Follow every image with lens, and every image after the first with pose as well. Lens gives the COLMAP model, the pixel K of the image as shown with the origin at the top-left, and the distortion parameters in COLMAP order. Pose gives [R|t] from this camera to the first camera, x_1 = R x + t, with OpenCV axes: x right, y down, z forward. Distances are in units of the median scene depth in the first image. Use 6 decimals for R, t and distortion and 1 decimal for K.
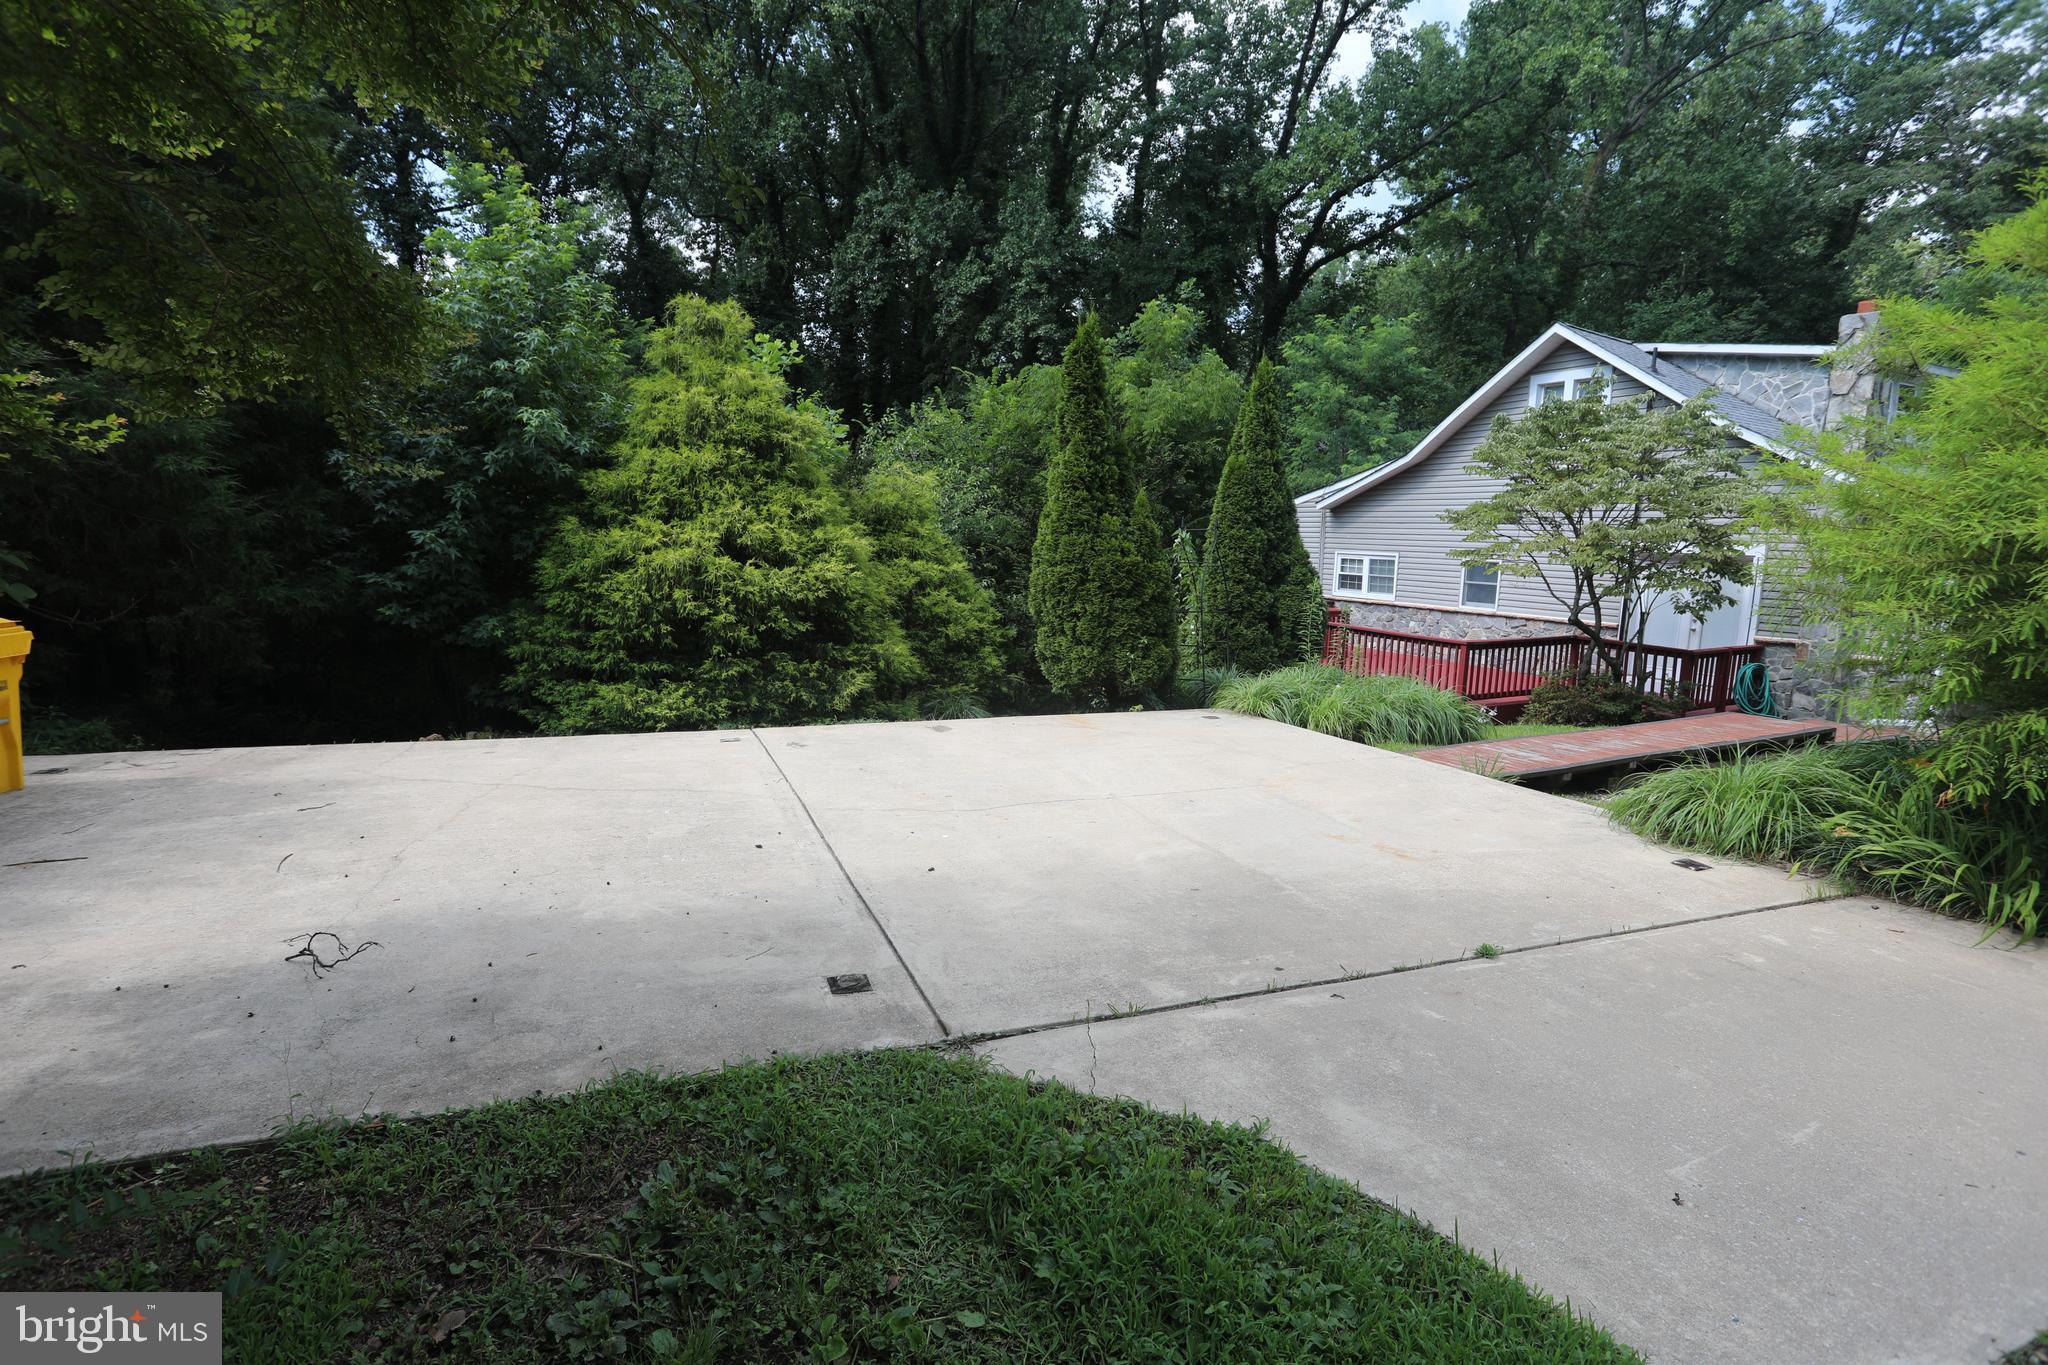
lens RADIAL K [[997.4, 0, 1024.0], [0, 997.4, 682.5], [0, 0, 1]] dist [-0.028618, -0.000180]
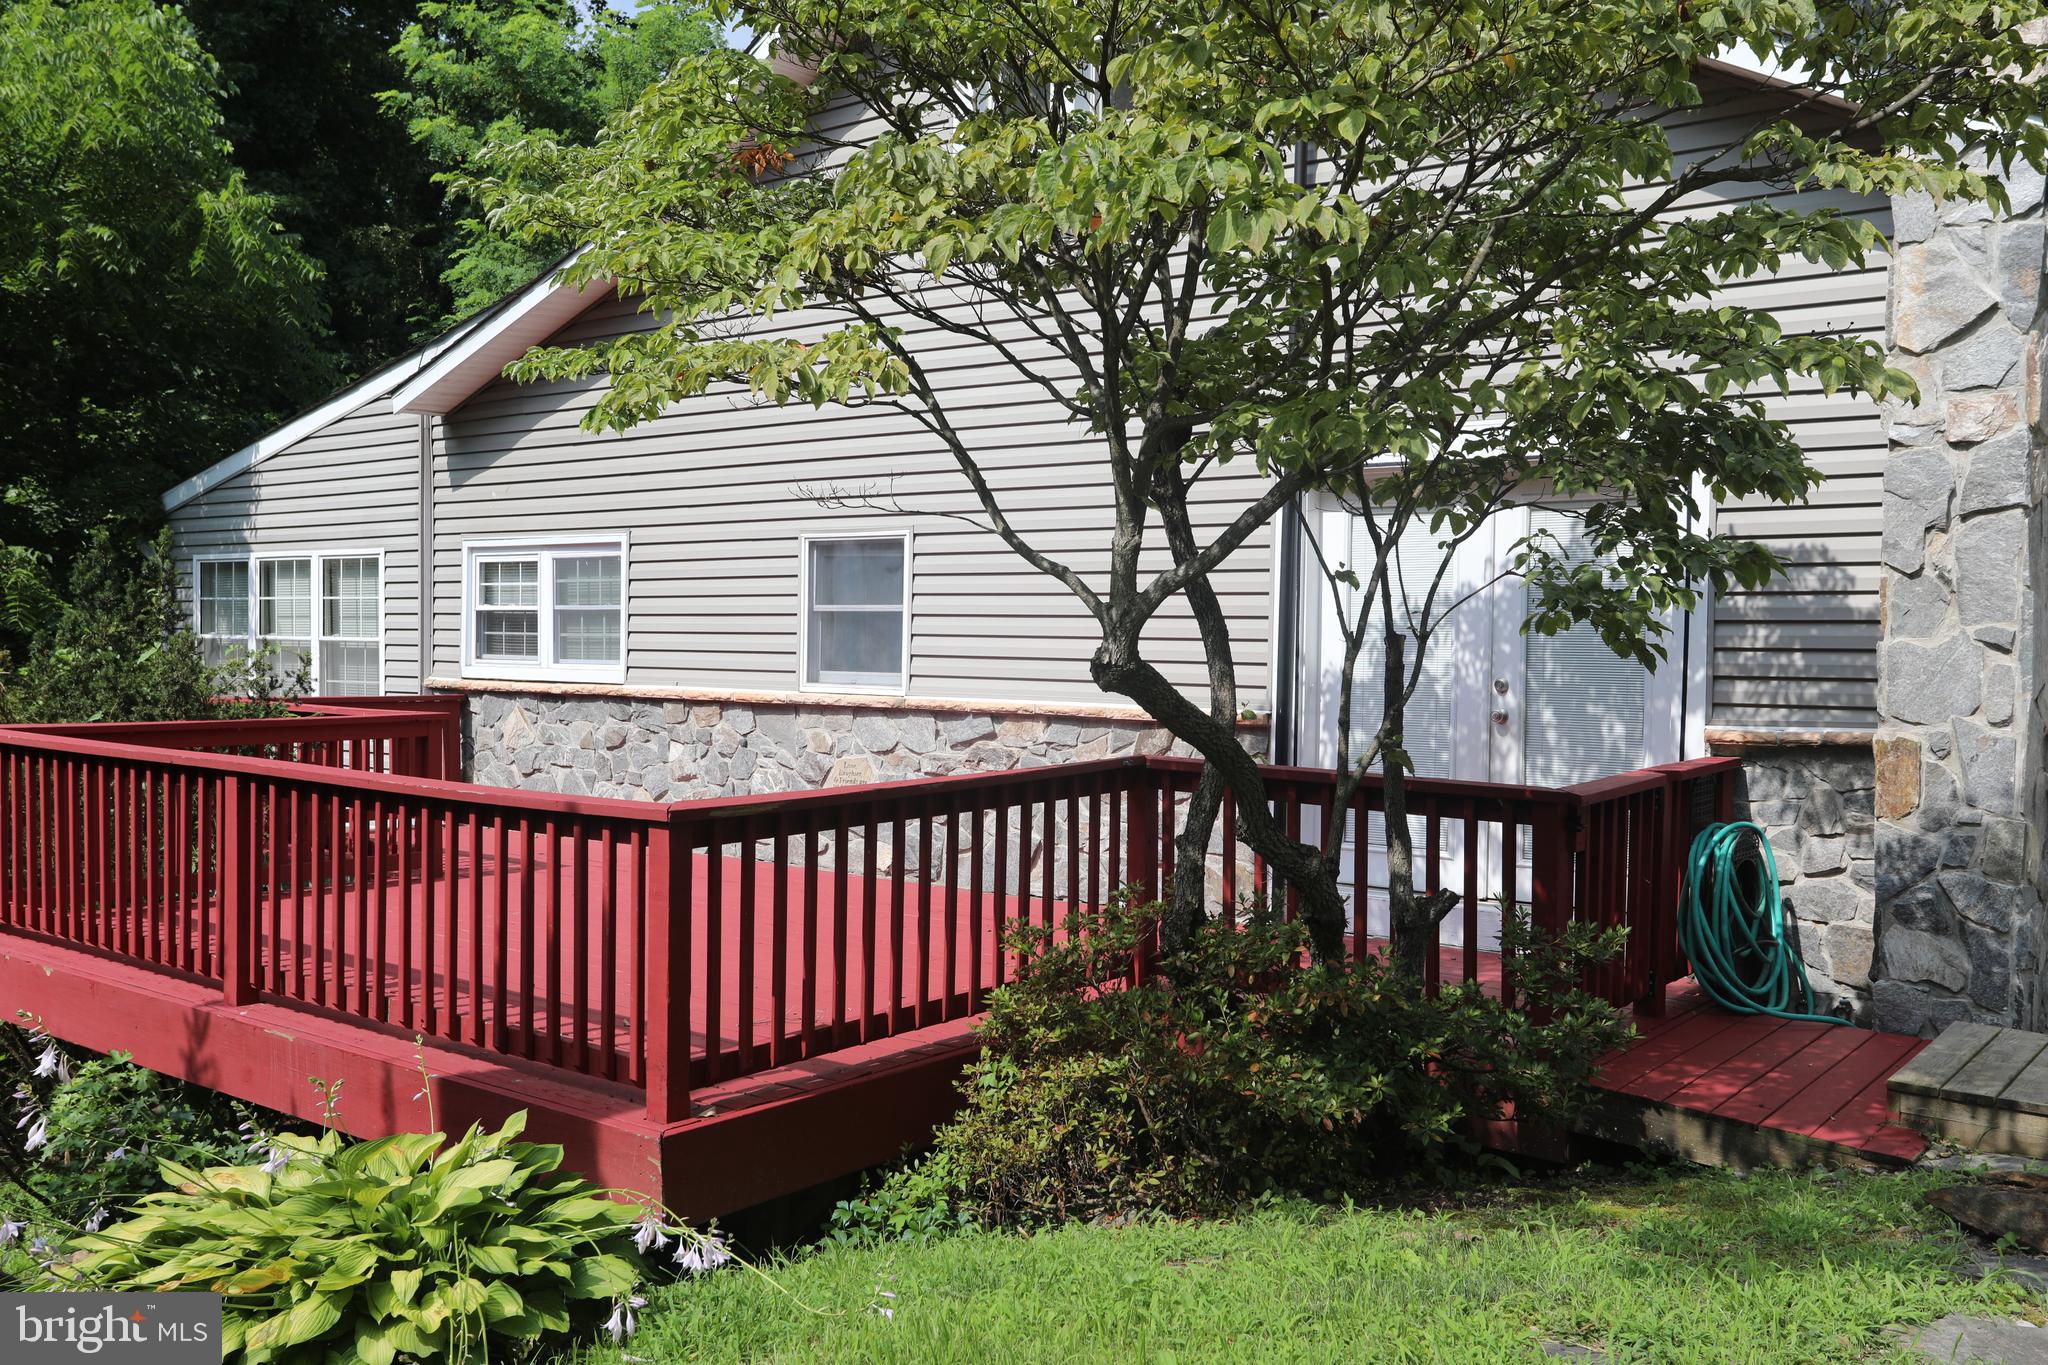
lens RADIAL K [[1752.7, 0, 1024.0], [0, 1752.7, 682.5], [0, 0, 1]] dist [0.355085, -0.000101]
pose [[0.902049, -0.028511, 0.430691, 0.338566], [0.077120, 0.992406, -0.095826, -0.024483], [-0.424689, 0.119655, 0.897398, 0.605214]]
